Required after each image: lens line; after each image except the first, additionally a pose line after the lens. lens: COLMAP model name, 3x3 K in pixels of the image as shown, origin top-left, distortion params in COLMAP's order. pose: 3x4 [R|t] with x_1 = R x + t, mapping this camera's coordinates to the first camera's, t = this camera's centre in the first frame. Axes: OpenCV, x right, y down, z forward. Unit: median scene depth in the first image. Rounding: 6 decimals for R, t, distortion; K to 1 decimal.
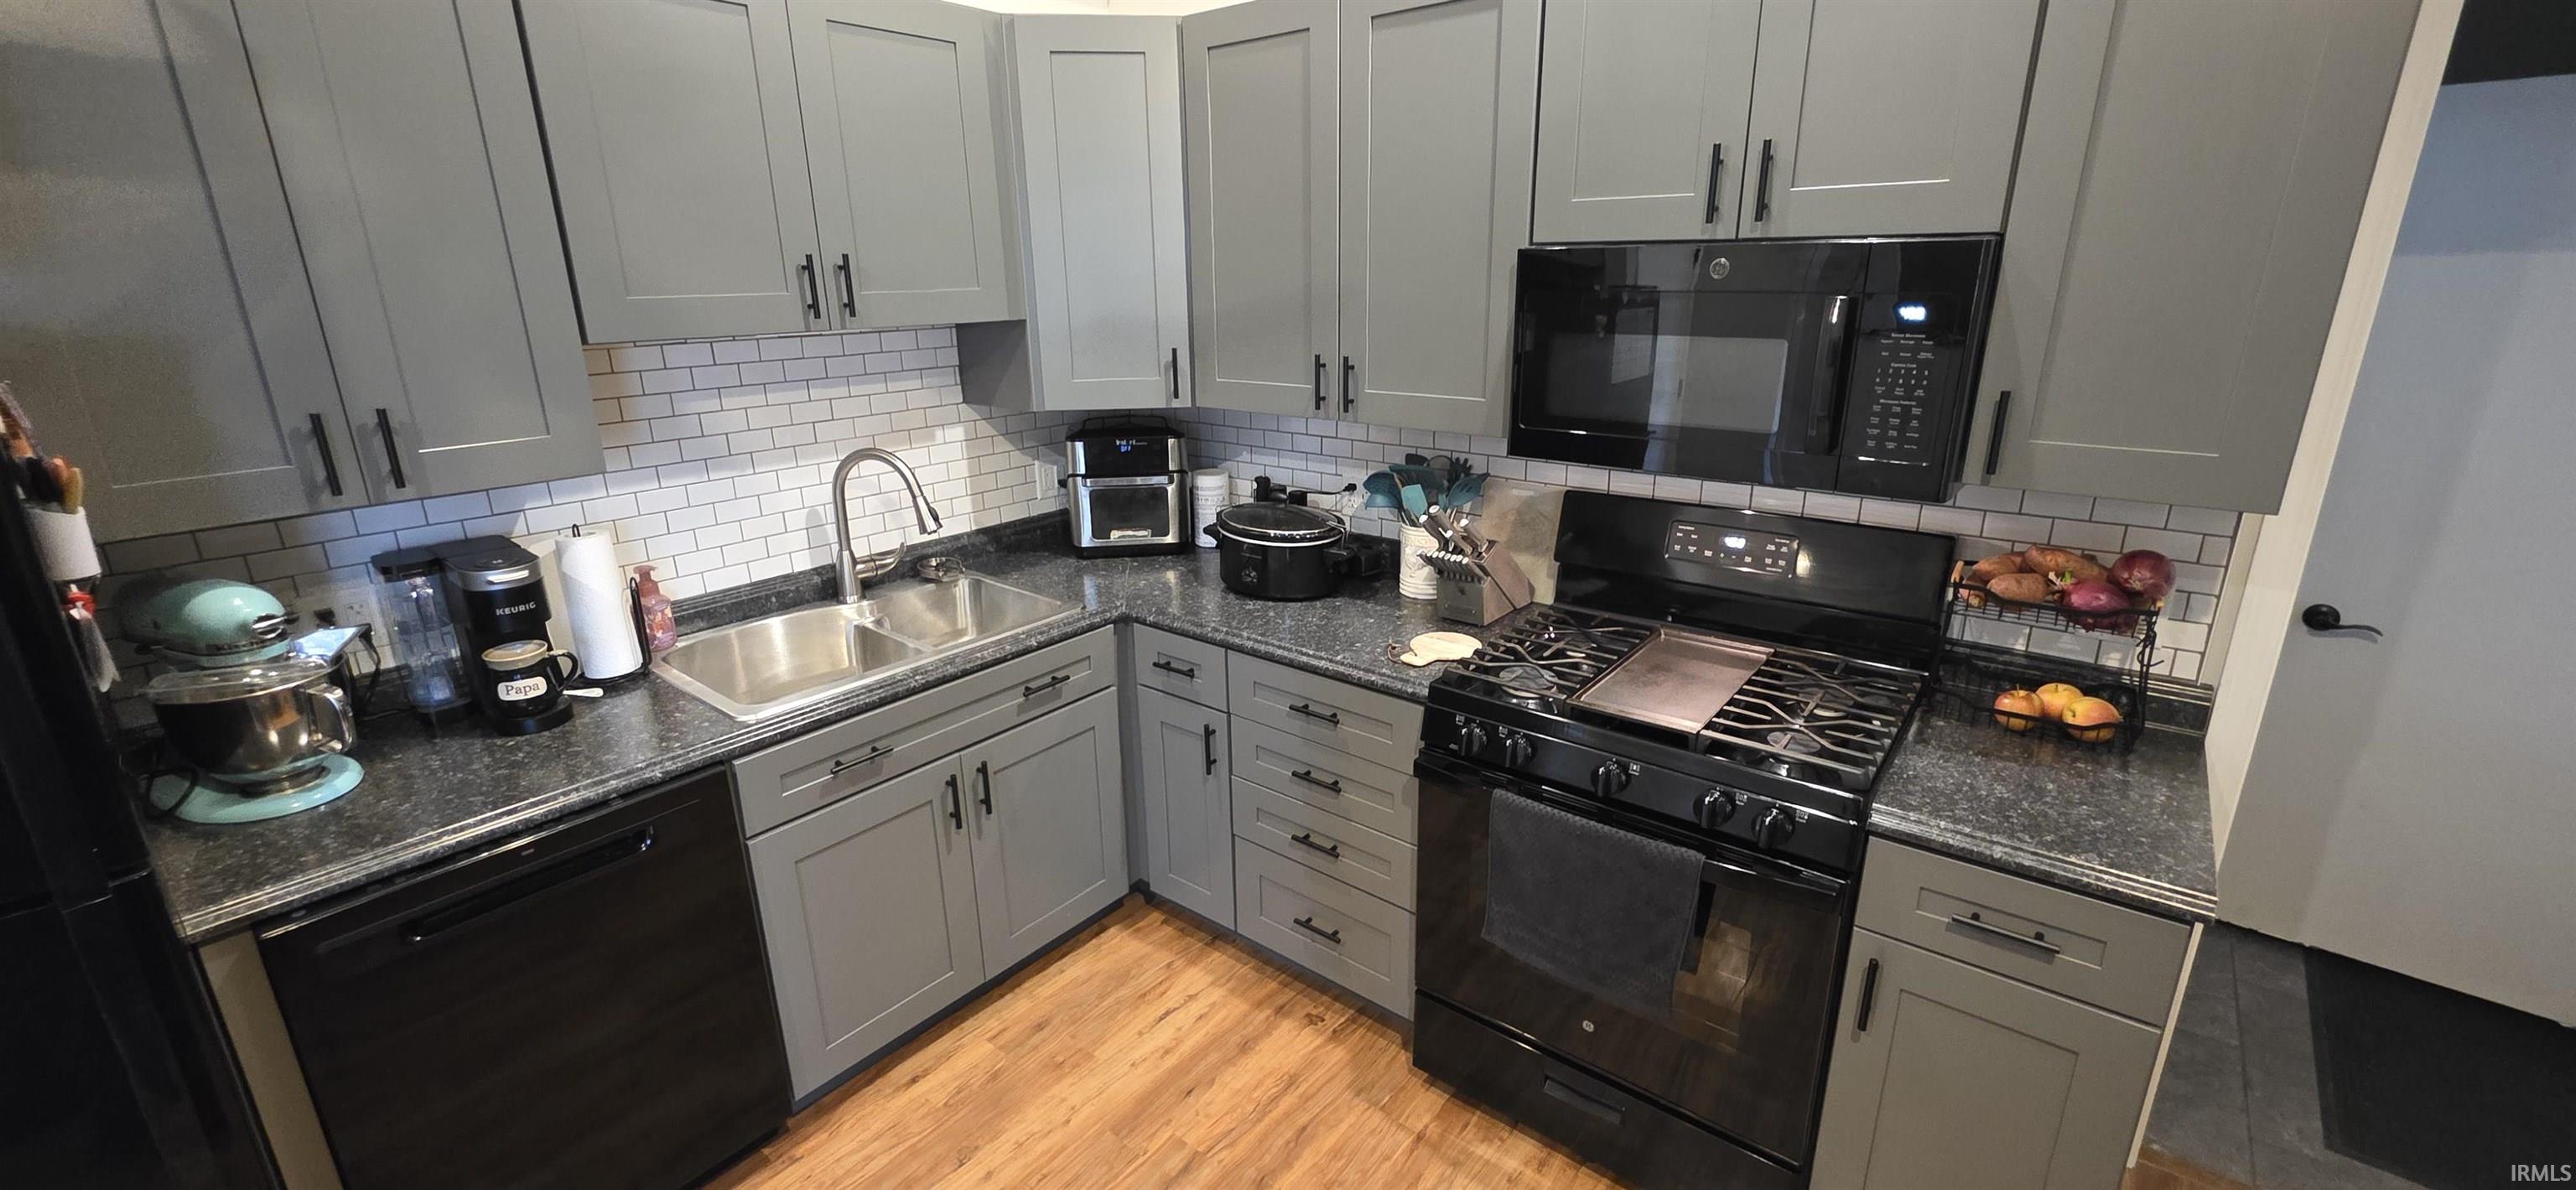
lens RADIAL K [[1034.1, 0, 1285.6], [0, 1034.1, 576.9], [0, 0, 1]] dist [0.001600, 0.000561]
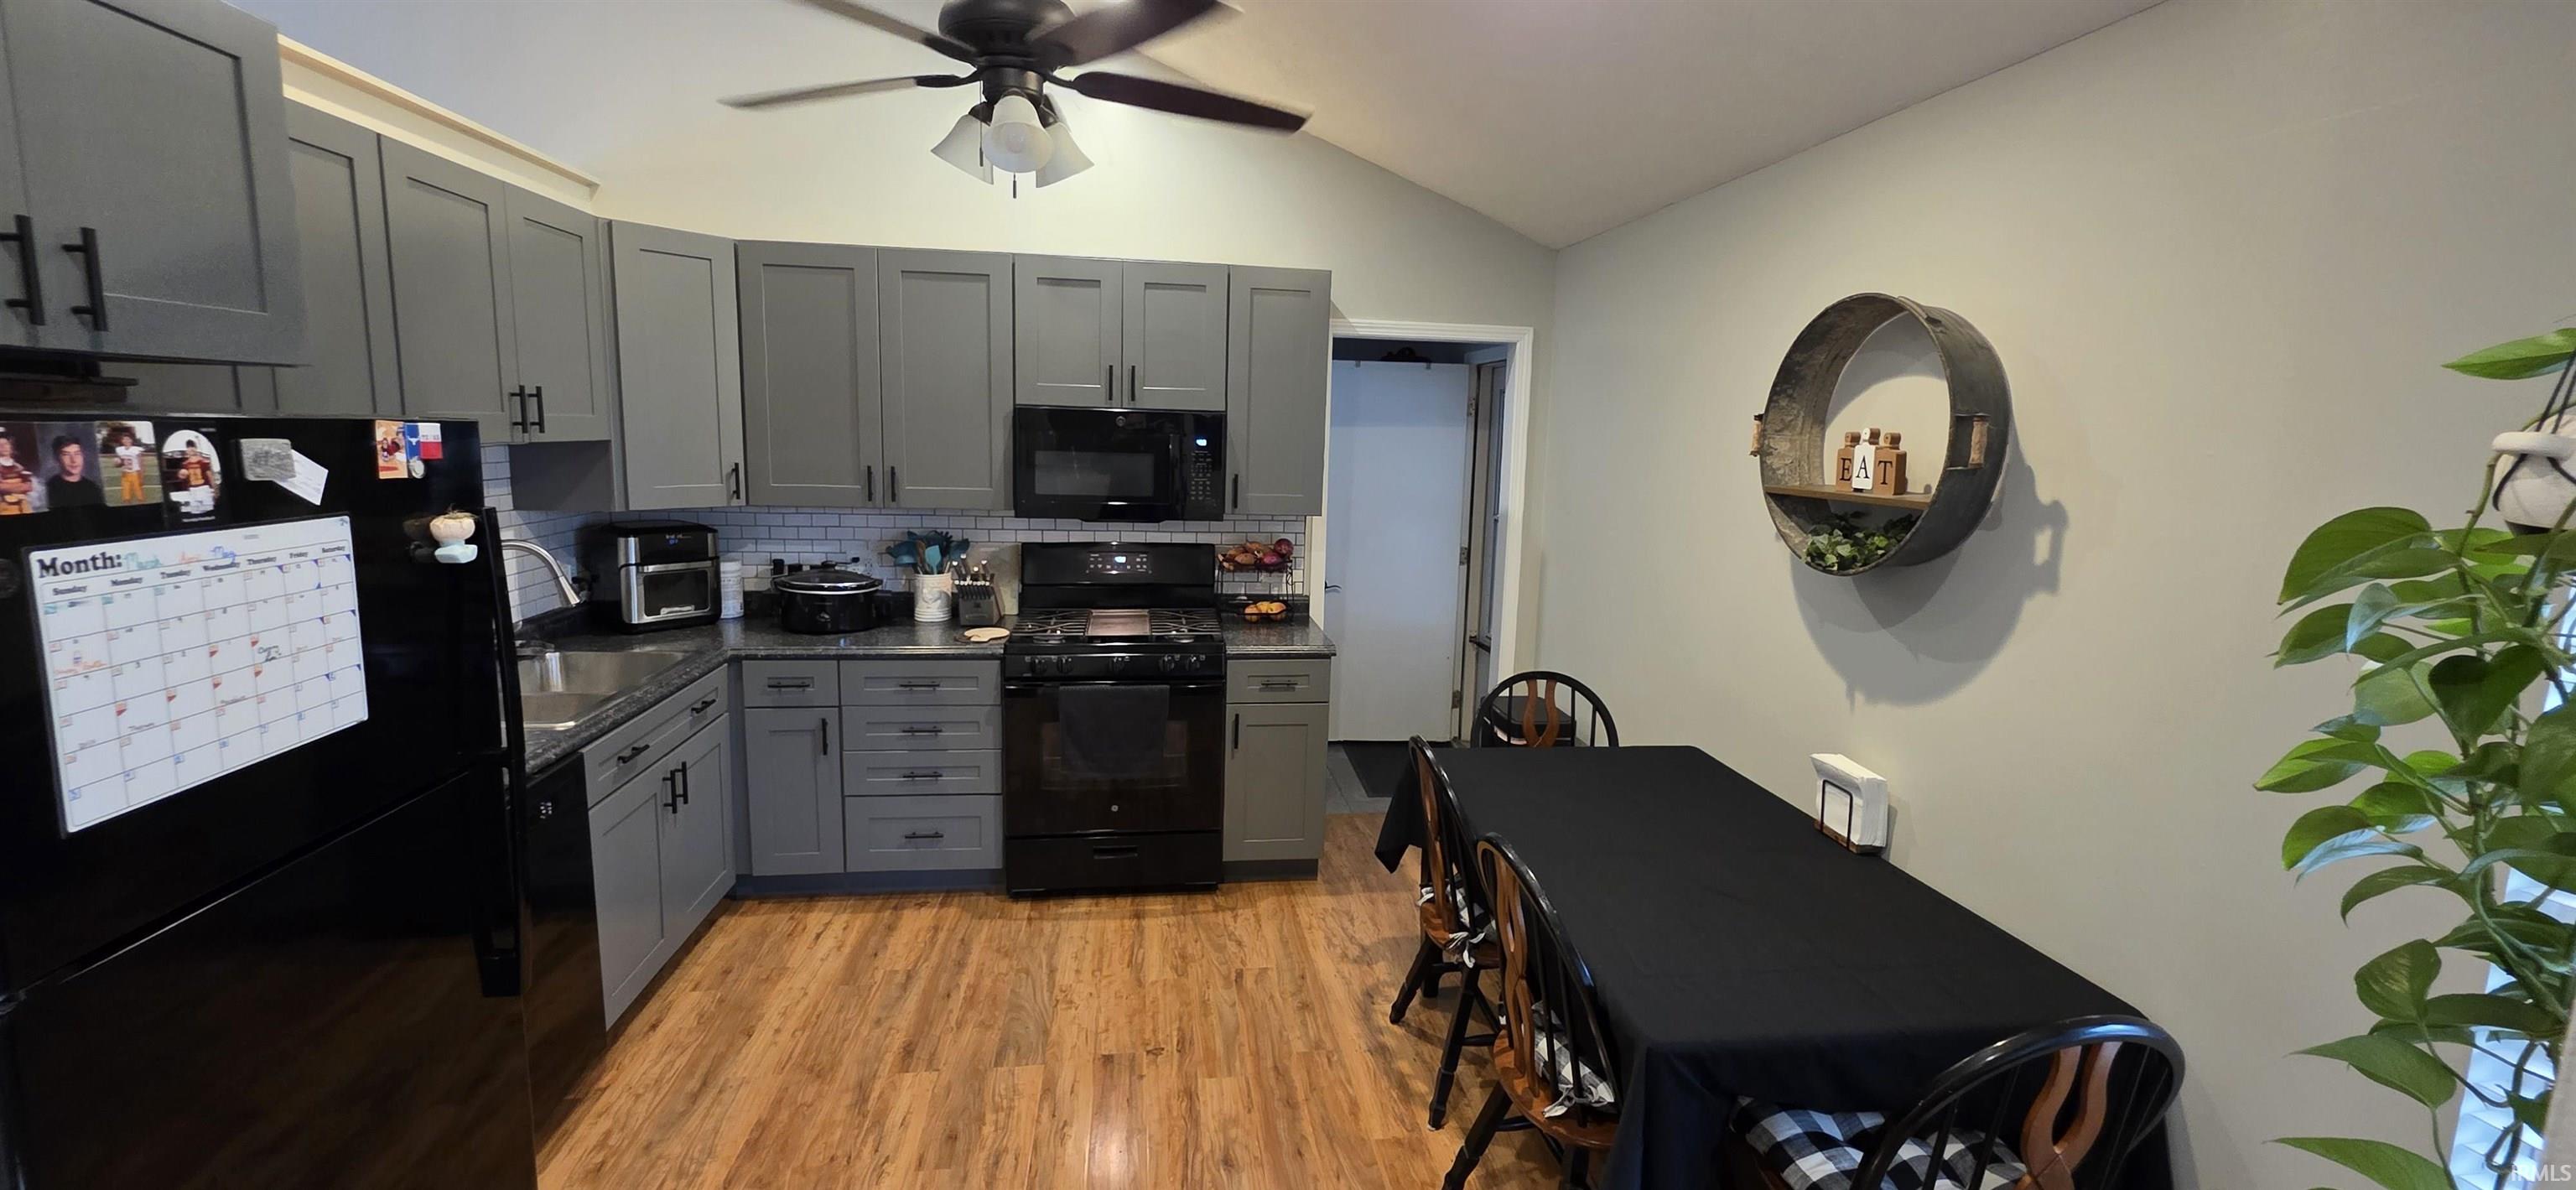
lens RADIAL K [[1034.1, 0, 1285.6], [0, 1034.1, 576.9], [0, 0, 1]] dist [0.001600, 0.000561]
pose [[0.681336, -0.071762, 0.728445, -0.715737], [0.175275, 0.982225, -0.067177, 0.170749], [-0.710676, 0.173448, 0.681803, -0.496171]]
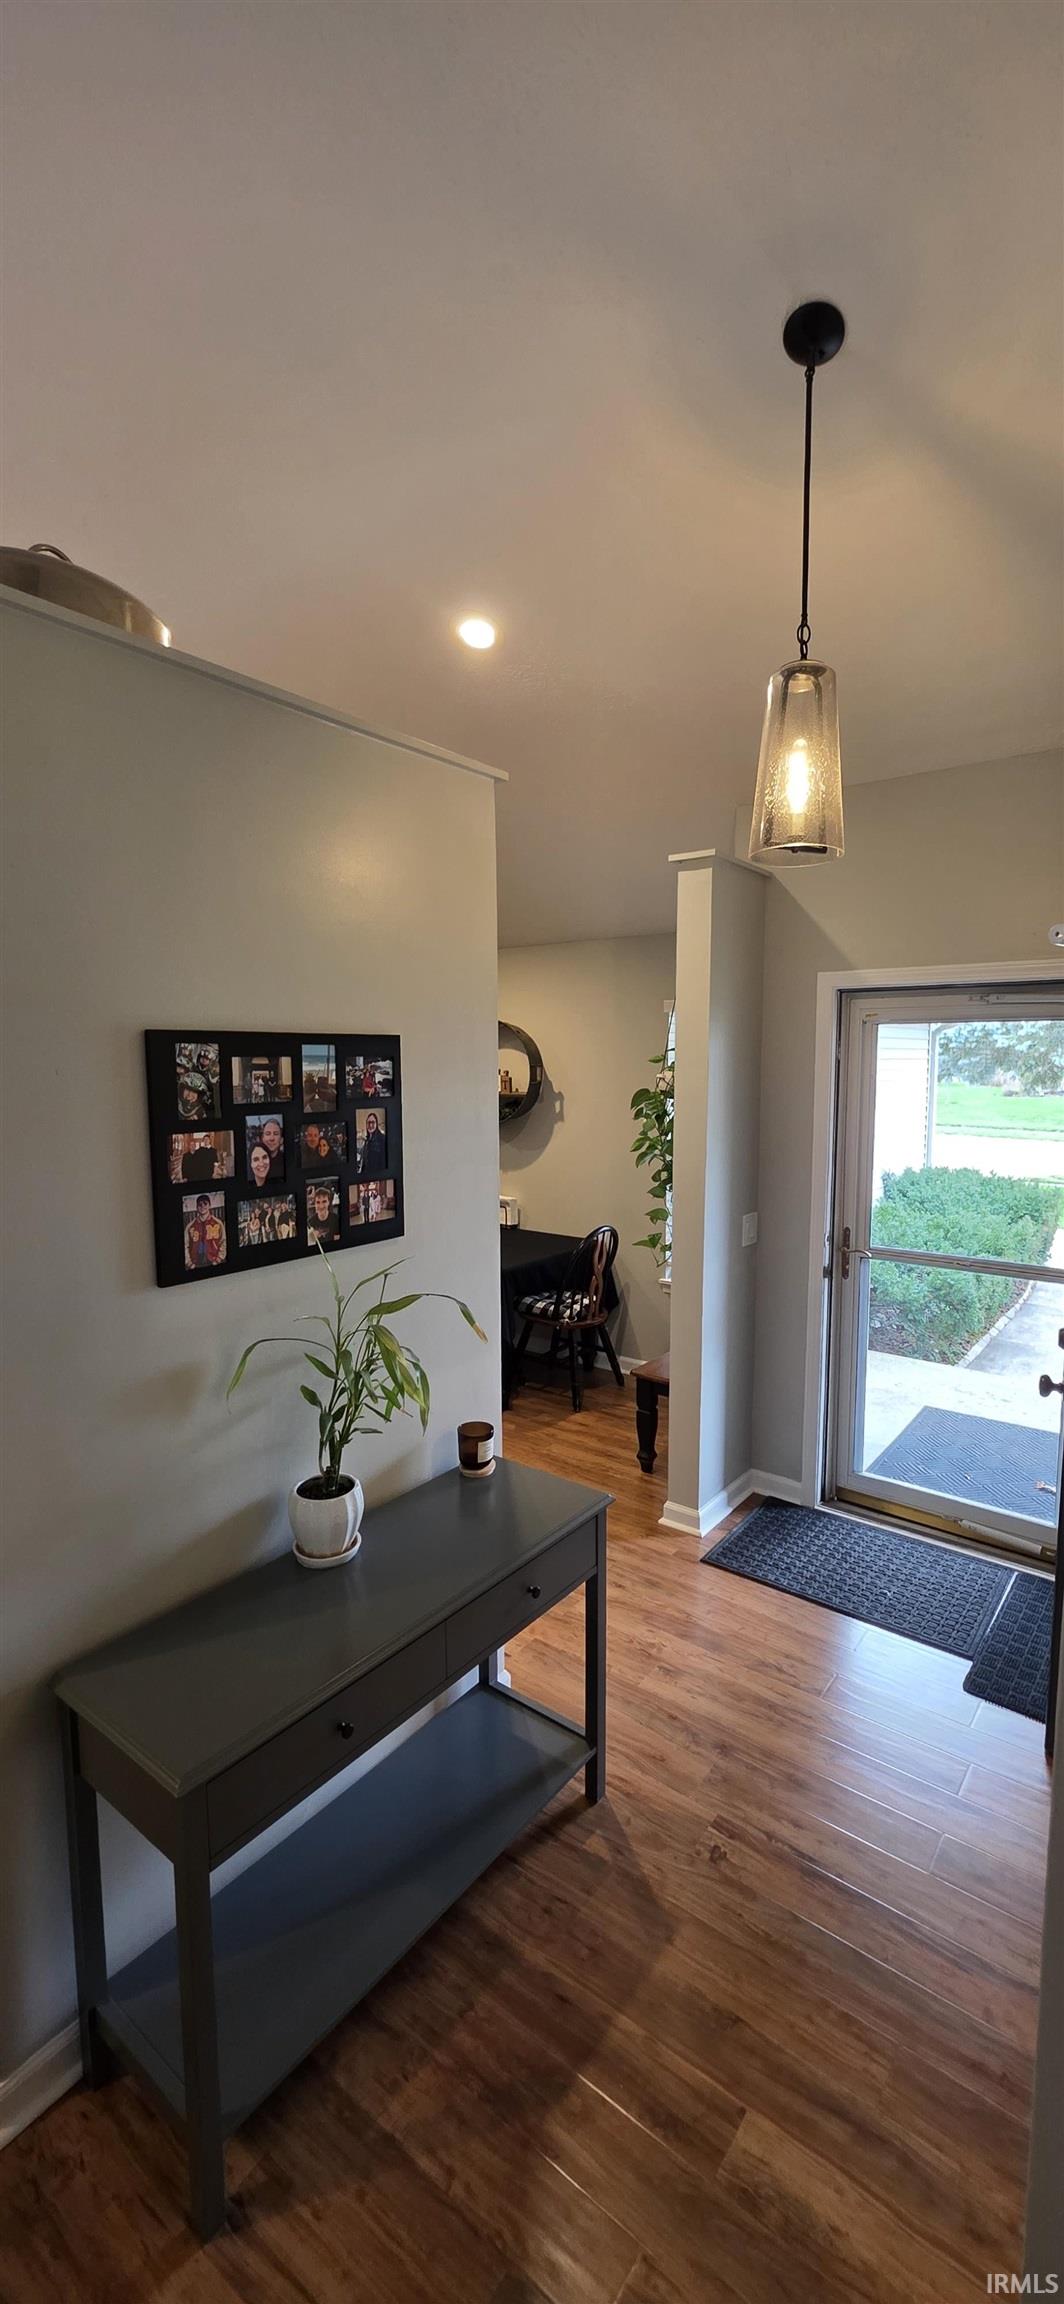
lens RADIAL K [[924.9, 0, 532.0], [0, 924.9, 1152.0], [0, 0, 1]] dist [0.001600, 0.000561]
pose [[-0.002076, -0.090155, 0.995926, -3.104953], [0.293040, 0.952152, 0.086803, 0.012176], [-0.956098, 0.292026, 0.024443, -0.171387]]
